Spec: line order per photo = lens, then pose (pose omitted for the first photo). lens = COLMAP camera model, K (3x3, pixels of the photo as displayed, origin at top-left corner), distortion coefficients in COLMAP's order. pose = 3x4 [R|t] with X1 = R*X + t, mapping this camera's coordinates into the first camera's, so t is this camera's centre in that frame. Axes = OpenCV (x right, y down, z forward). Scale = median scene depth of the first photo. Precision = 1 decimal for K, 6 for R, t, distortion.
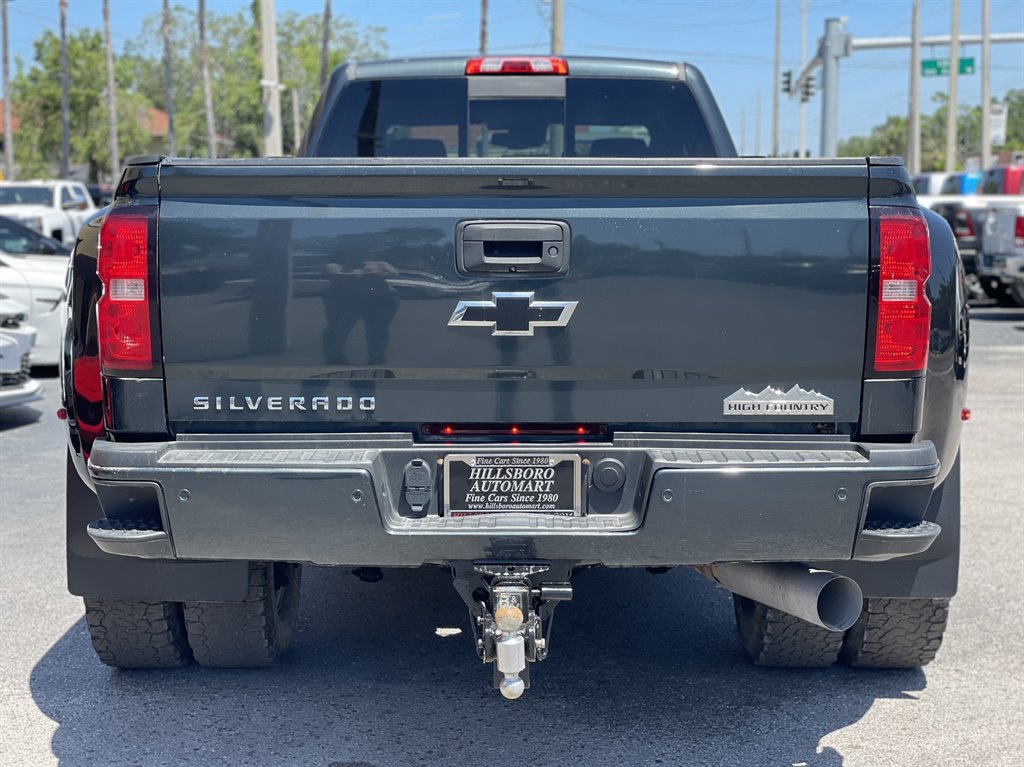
lens RADIAL K [[1597.0, 0, 512.0], [0, 1597.0, 383.5], [0, 0, 1]] dist [0.240884, -0.779420]
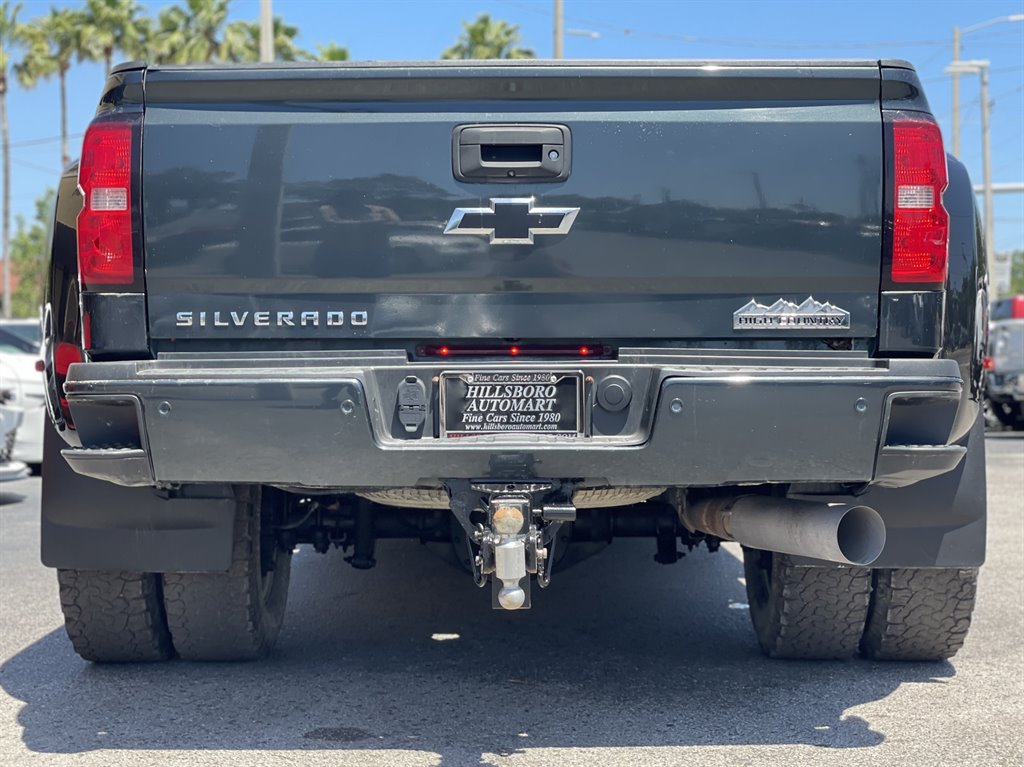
lens RADIAL K [[1622.1, 0, 512.0], [0, 1622.1, 383.5], [0, 0, 1]] dist [0.253282, -0.883504]
pose [[0.999997, -0.002124, -0.001483, 0.001775], [0.001933, 0.992920, -0.118768, 0.164641], [0.001725, 0.118764, 0.992921, 0.044669]]
